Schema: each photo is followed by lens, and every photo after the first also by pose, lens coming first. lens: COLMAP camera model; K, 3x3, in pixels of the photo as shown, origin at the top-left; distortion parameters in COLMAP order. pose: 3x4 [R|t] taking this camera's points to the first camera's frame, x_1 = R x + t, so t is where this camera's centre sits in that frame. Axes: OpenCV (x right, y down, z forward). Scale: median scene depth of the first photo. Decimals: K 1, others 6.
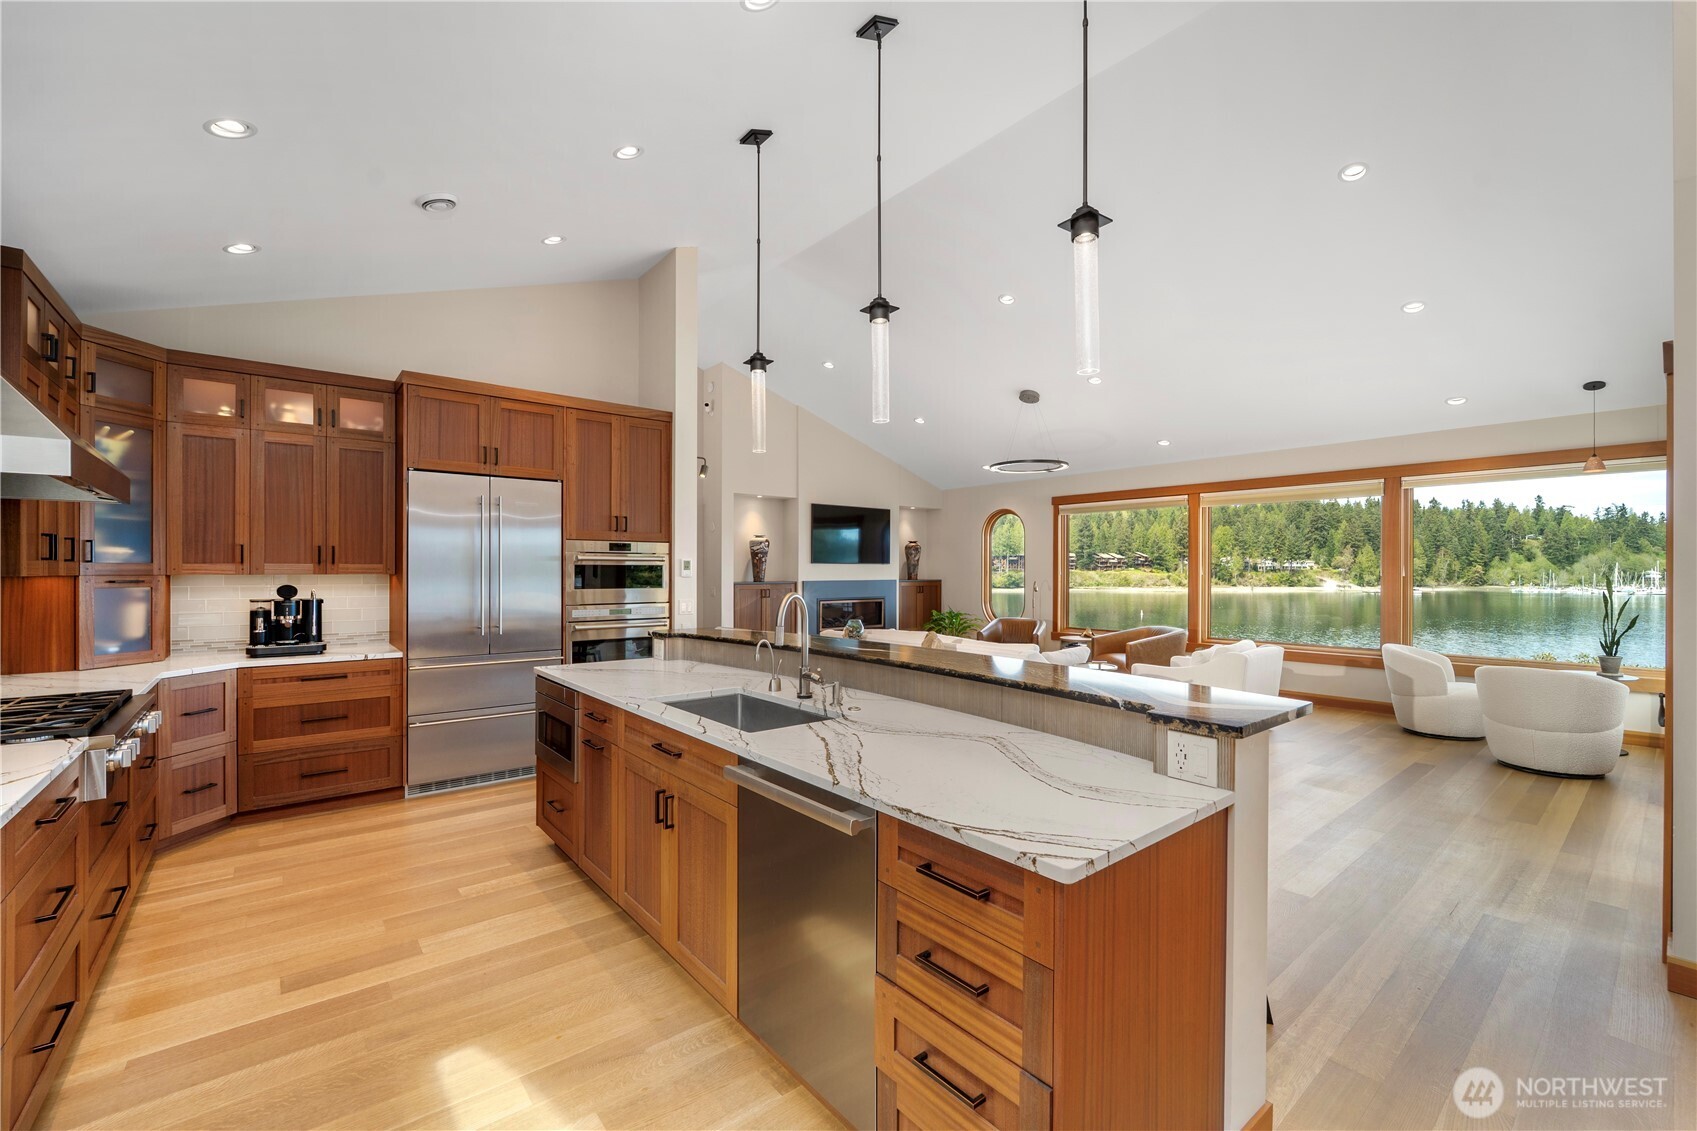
lens RADIAL K [[703.7, 0, 813.6], [0, 703.7, 596.1], [0, 0, 1]] dist [-0.009656, -0.000873]
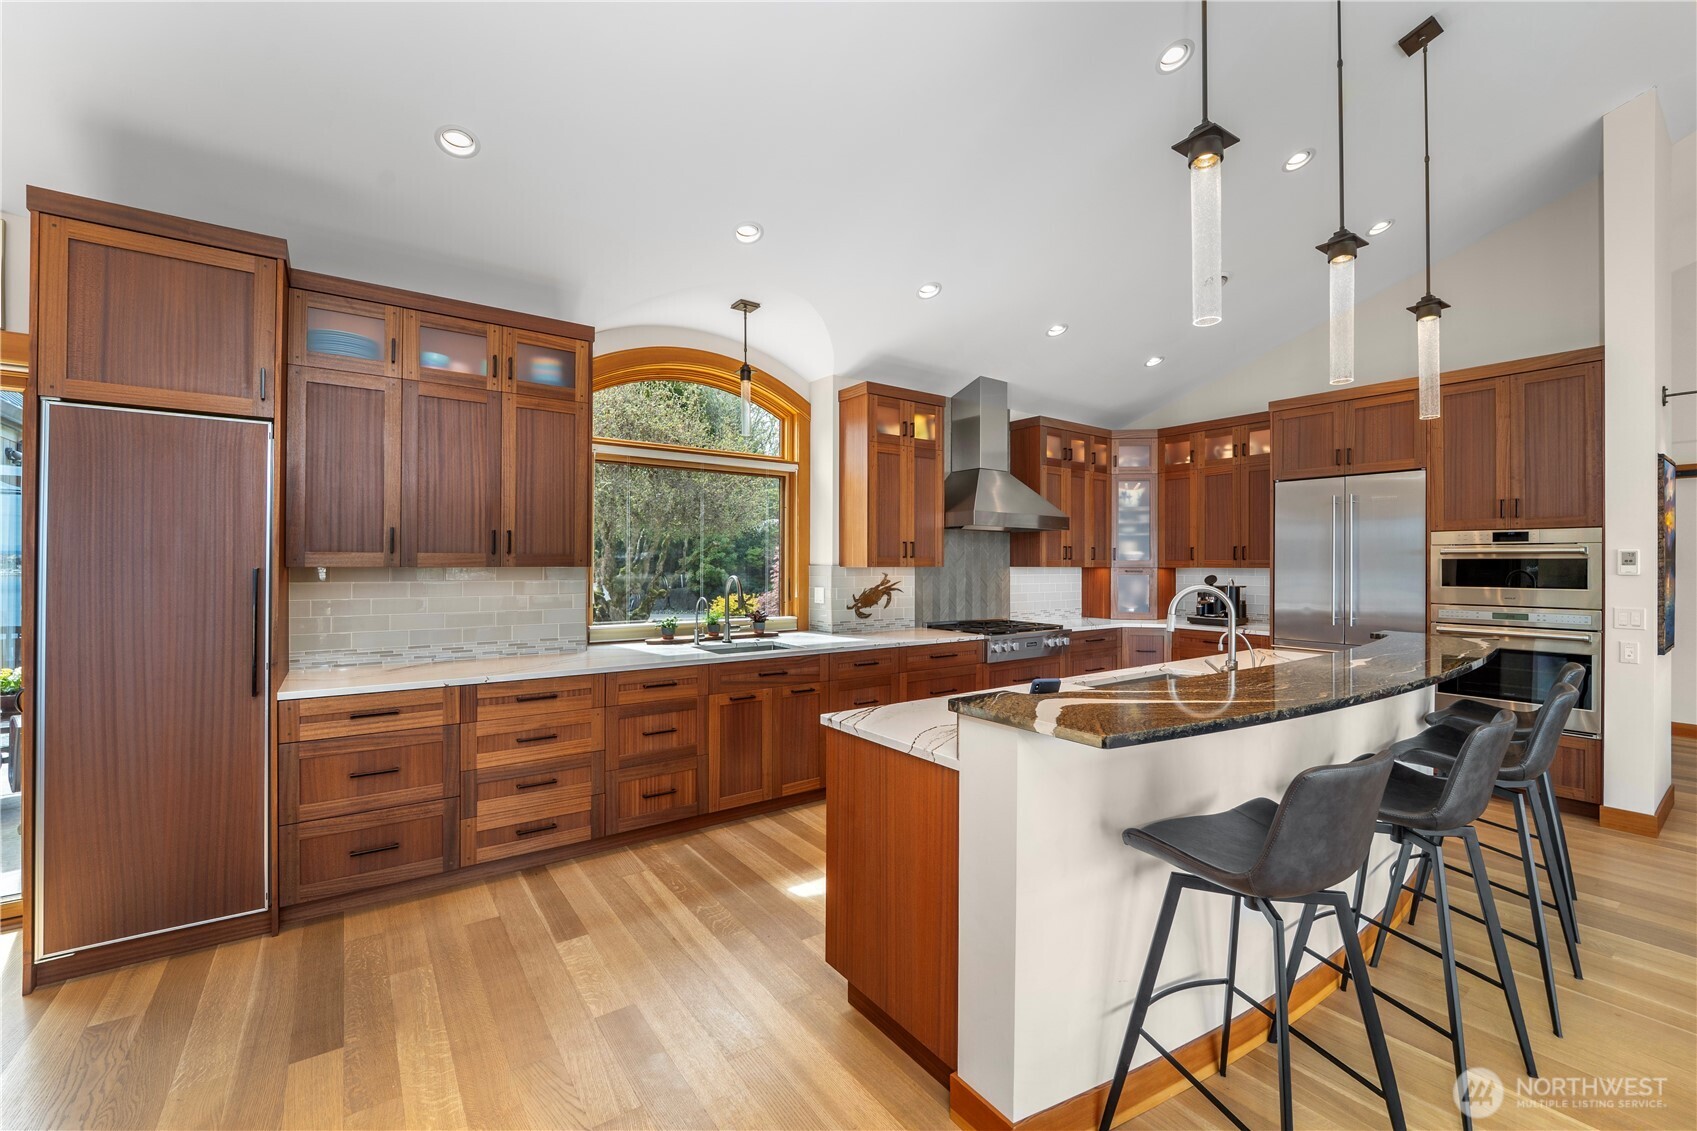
lens RADIAL K [[691.5, 0, 848.5], [0, 691.5, 565.5], [0, 0, 1]] dist [0.000557, -0.000063]
pose [[-0.047778, -0.000610, -0.998858, 0.561344], [-0.040104, 0.999195, 0.001308, -0.007395], [0.998053, 0.040121, -0.047764, 0.285081]]
